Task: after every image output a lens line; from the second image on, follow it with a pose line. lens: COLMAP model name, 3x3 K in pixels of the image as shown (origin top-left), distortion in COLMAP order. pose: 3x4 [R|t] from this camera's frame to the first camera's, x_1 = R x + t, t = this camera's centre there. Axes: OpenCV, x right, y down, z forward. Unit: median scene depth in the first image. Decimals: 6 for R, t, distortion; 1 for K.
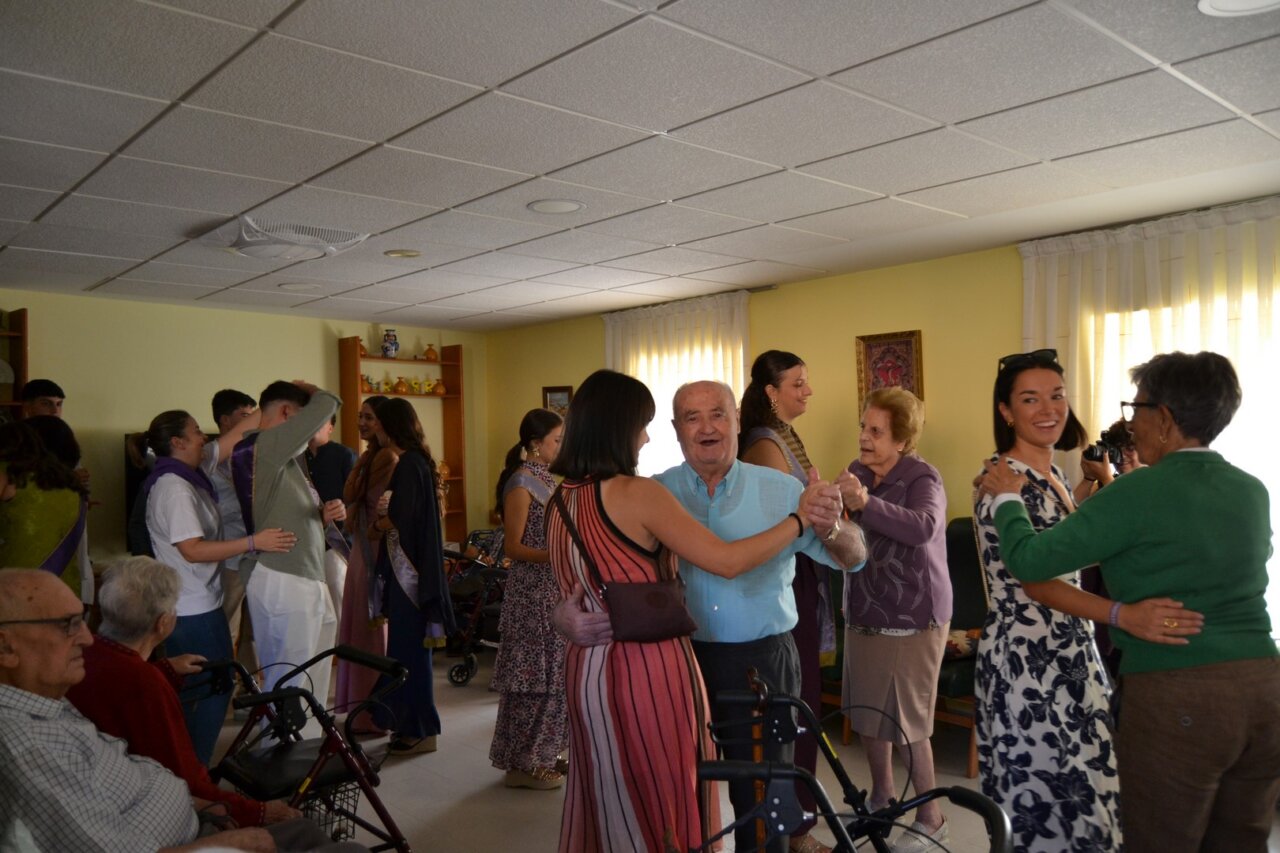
lens RADIAL K [[1012.8, 0, 637.2], [0, 1012.8, 426.8], [0, 0, 1]] dist [-0.012091, 0.009828]
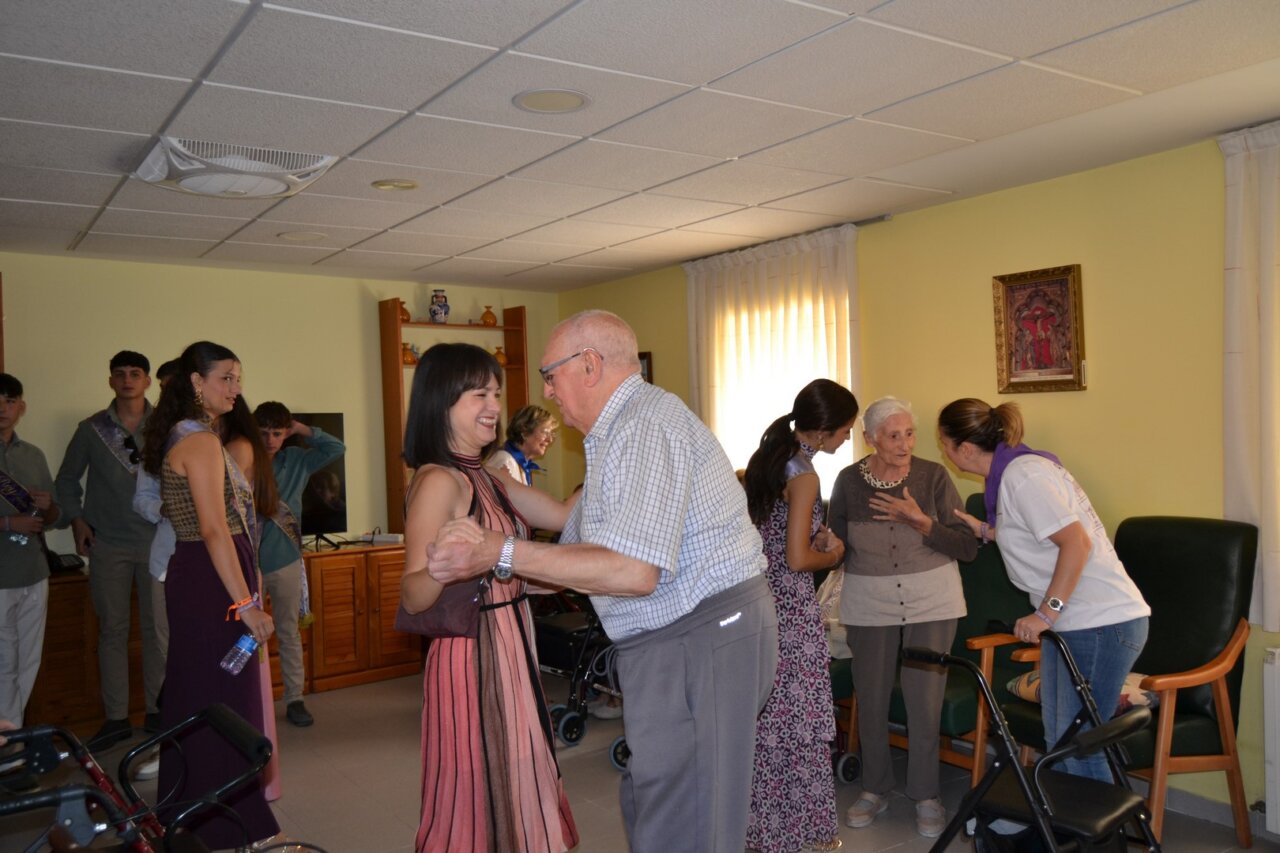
lens RADIAL K [[1079.3, 0, 642.9], [0, 1079.3, 428.5], [0, 0, 1]] dist [-0.017463, 0.010283]
pose [[0.990578, -0.009027, -0.136654, 0.062816], [0.012229, 0.999670, 0.022609, 0.002764], [0.136405, -0.024067, 0.990361, 0.155885]]
